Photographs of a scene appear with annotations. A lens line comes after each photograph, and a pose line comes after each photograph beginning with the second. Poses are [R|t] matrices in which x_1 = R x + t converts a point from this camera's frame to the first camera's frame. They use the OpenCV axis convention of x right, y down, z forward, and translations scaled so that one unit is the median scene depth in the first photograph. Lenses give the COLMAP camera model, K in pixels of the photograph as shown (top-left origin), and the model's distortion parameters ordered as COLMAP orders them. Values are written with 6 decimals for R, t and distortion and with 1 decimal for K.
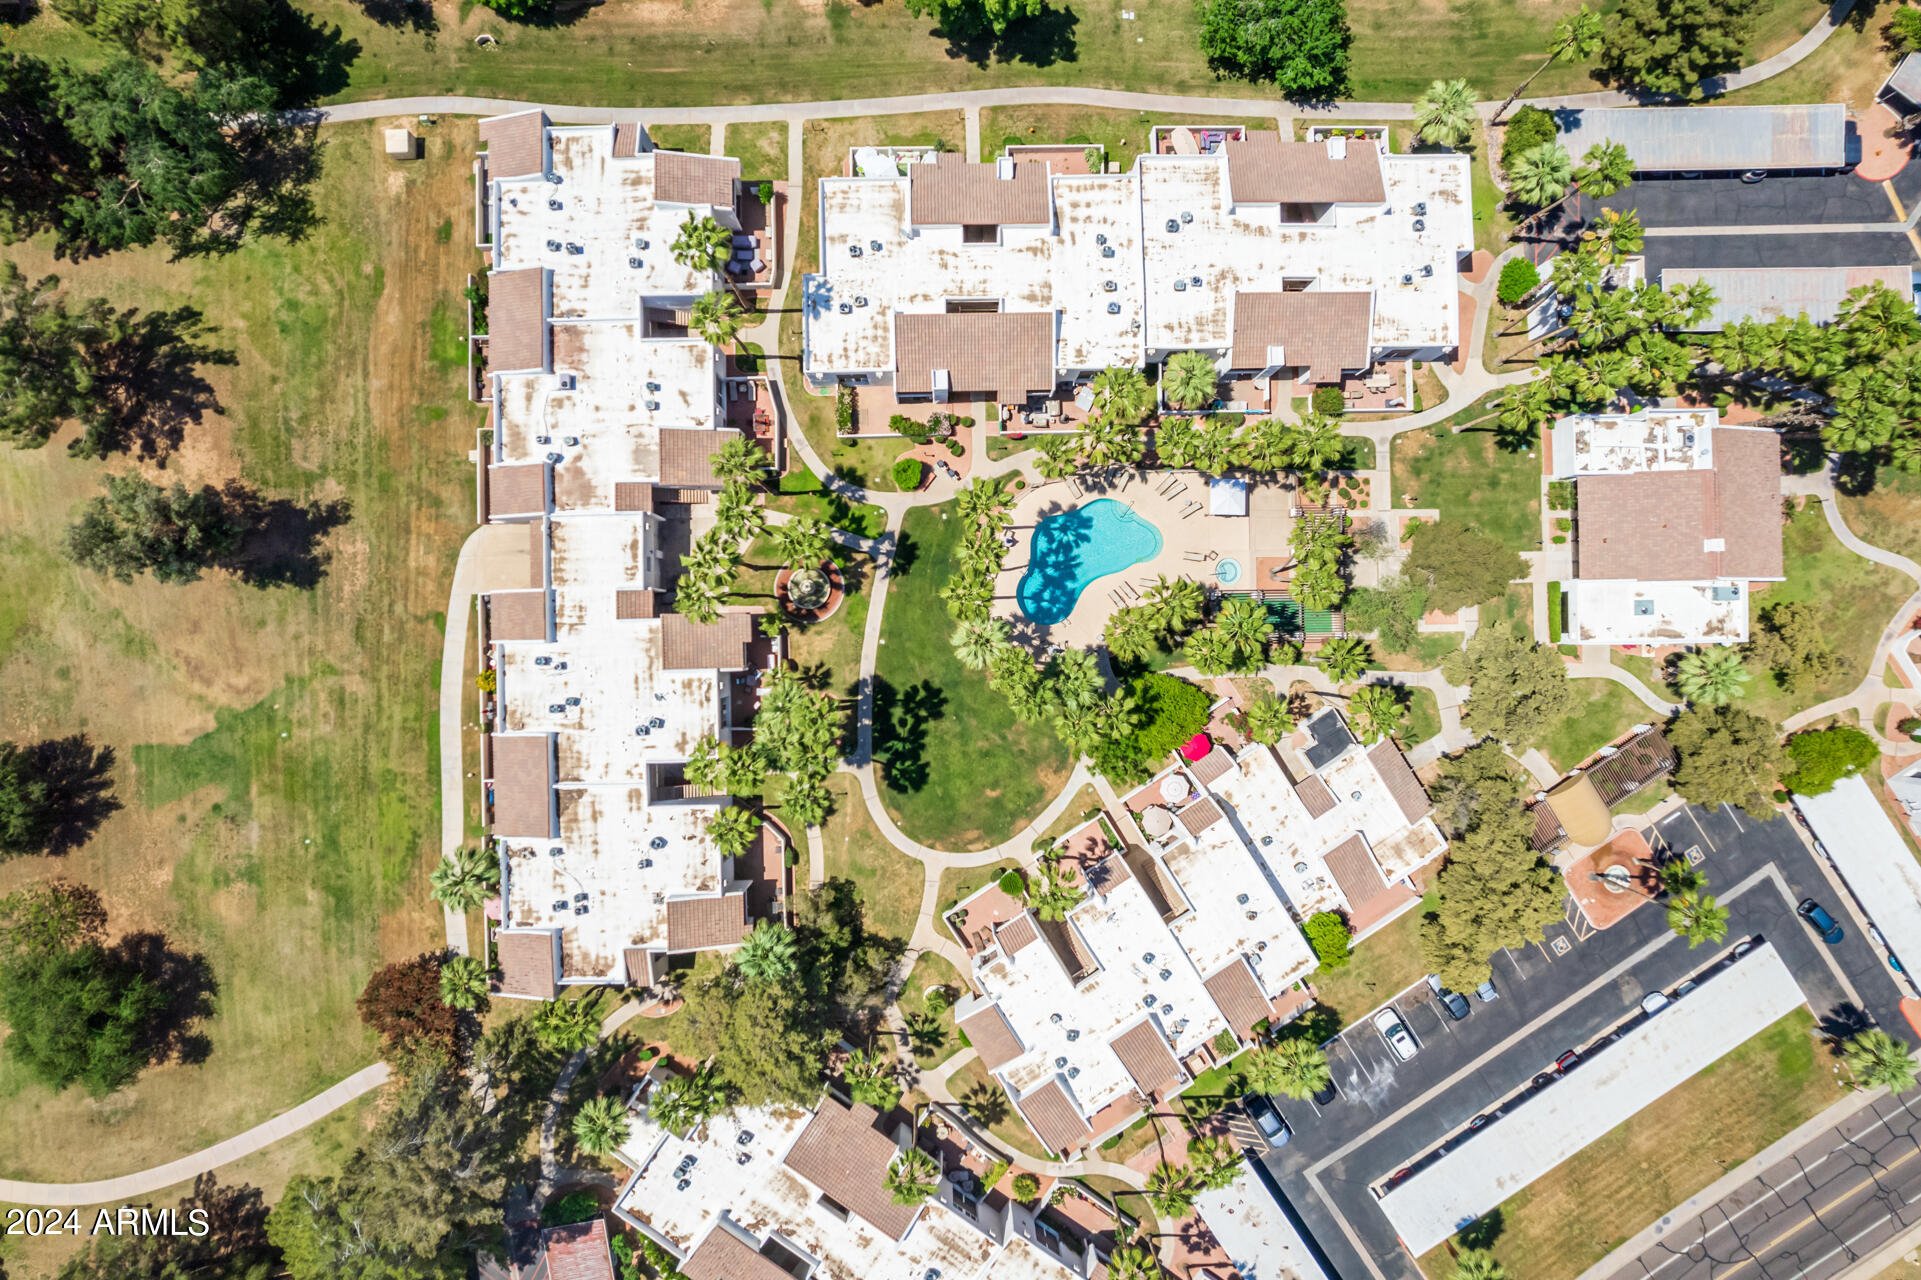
lens RADIAL K [[1253.5, 0, 971.6], [0, 1253.5, 631.3], [0, 0, 1]] dist [-0.060805, 0.051200]
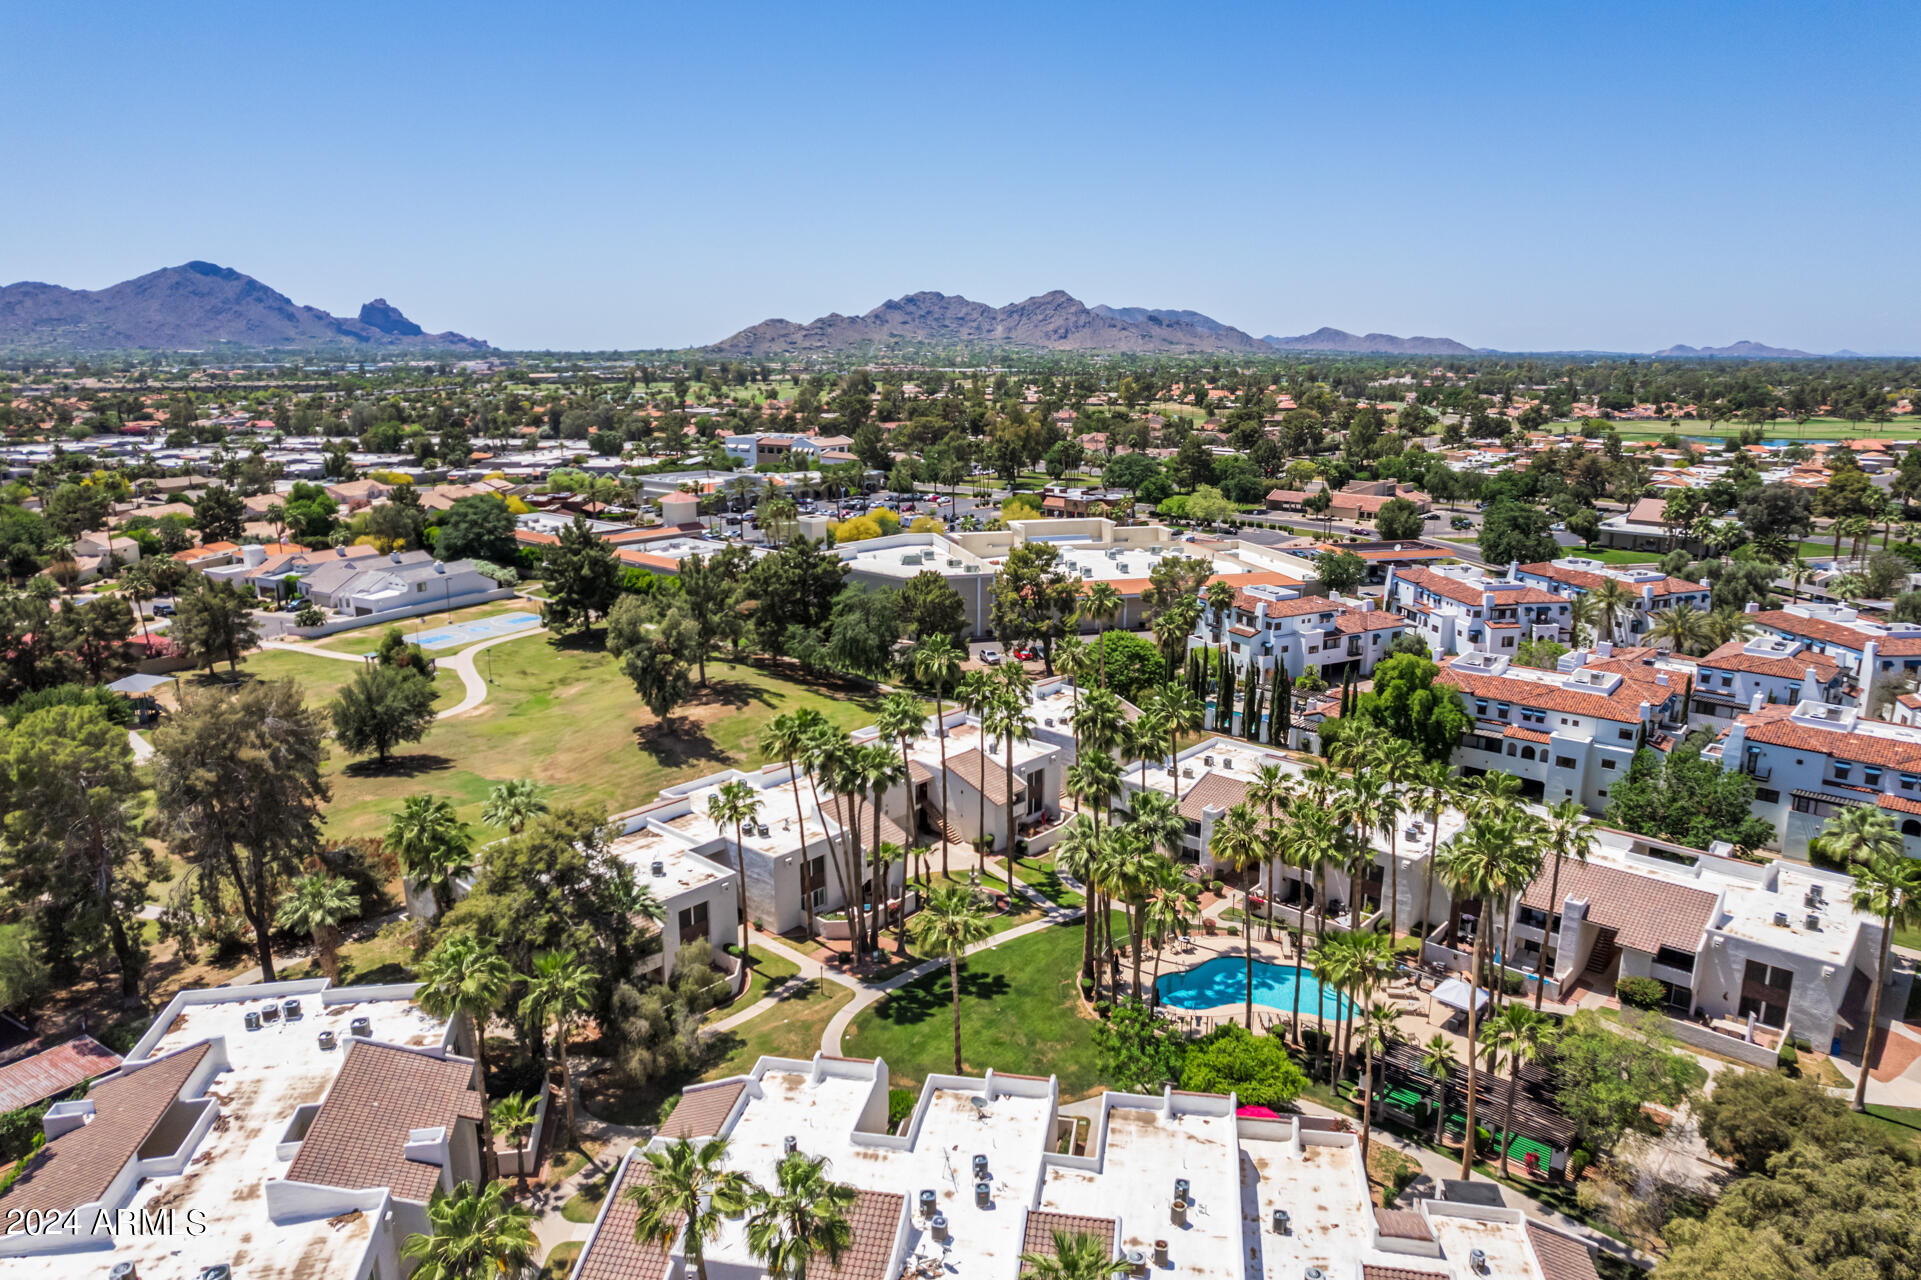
lens RADIAL K [[1230.3, 0, 969.5], [0, 1230.3, 634.3], [0, 0, 1]] dist [-0.071924, 0.063567]
pose [[0.737017, 0.142402, -0.660702, 0.440720], [-0.675756, 0.173513, -0.716412, 0.584500], [0.012622, 0.974482, 0.224111, 0.611300]]
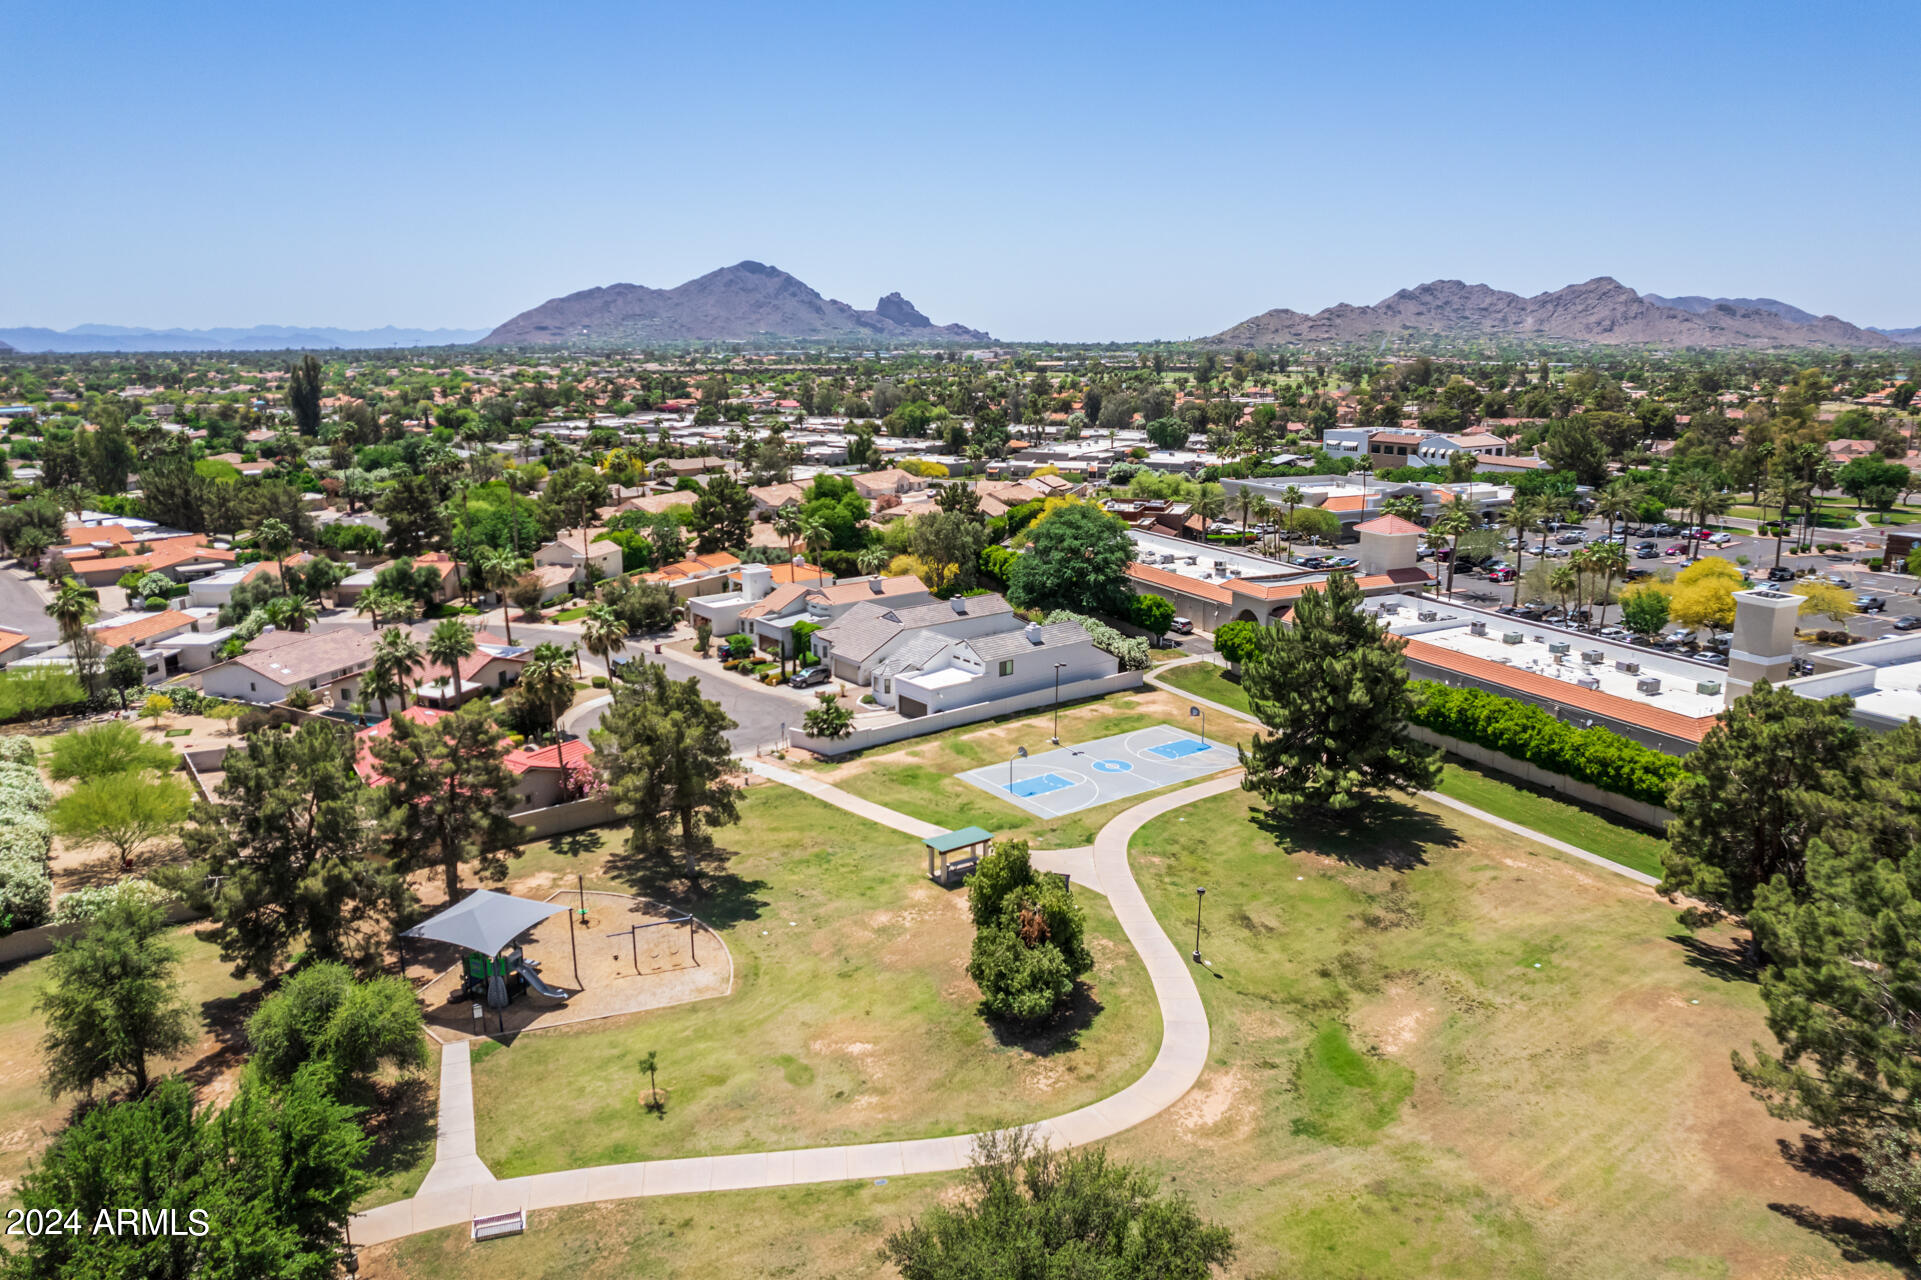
lens RADIAL K [[1253.5, 0, 971.6], [0, 1253.5, 631.3], [0, 0, 1]] dist [-0.060805, 0.051200]
pose [[0.433849, 0.190042, -0.880715, -0.484300], [-0.900885, 0.106082, -0.420894, 0.288467], [0.013440, 0.976028, 0.217230, 0.674932]]
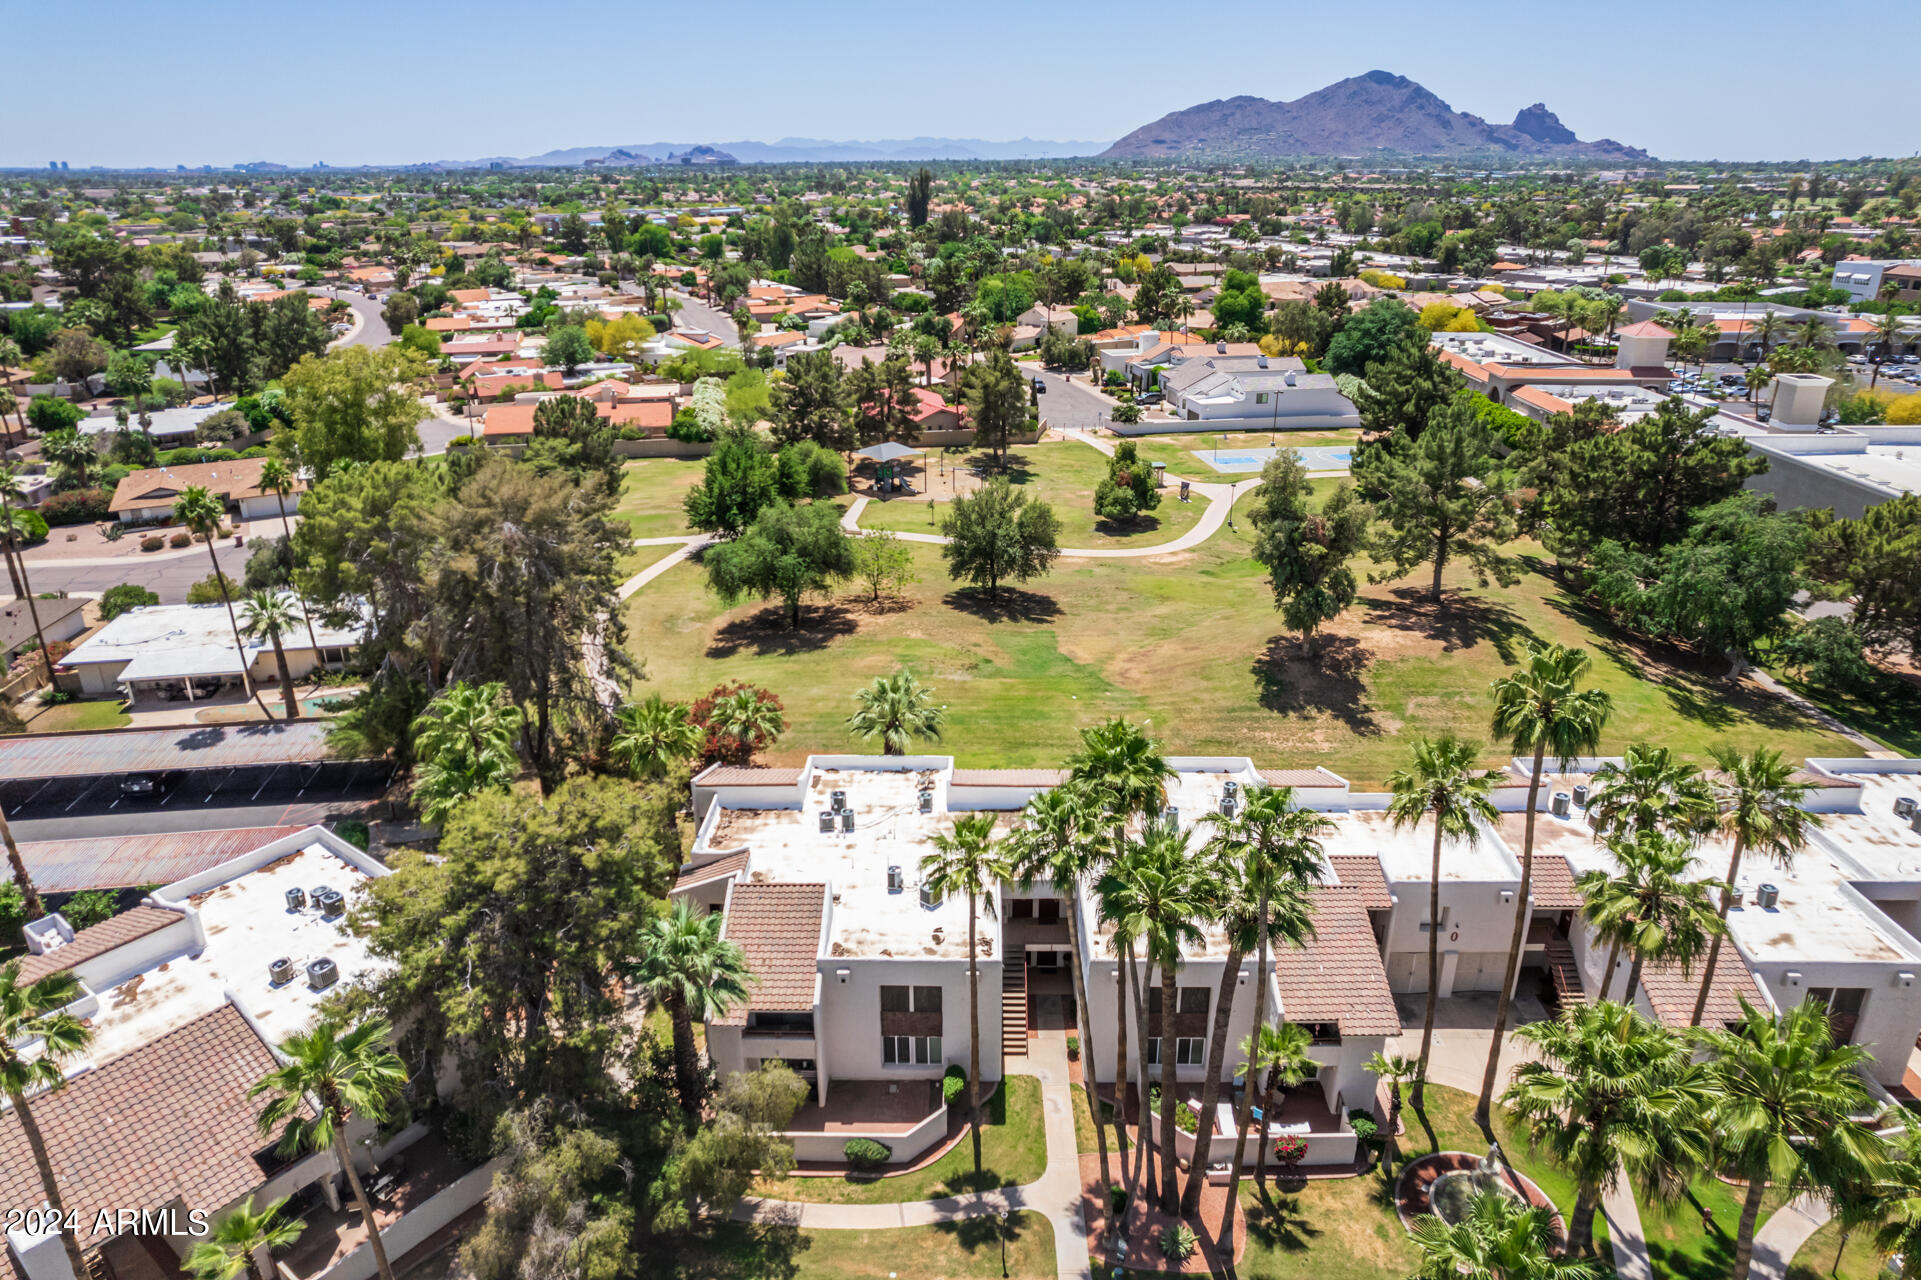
lens RADIAL K [[1227.5, 0, 965.4], [0, 1227.5, 635.1], [0, 0, 1]] dist [-0.075916, 0.073568]
pose [[-0.025814, 0.353589, -0.935044, 0.196716], [-0.999630, -0.001080, 0.027189, 0.136346], [0.008604, 0.935400, 0.353486, 0.669859]]
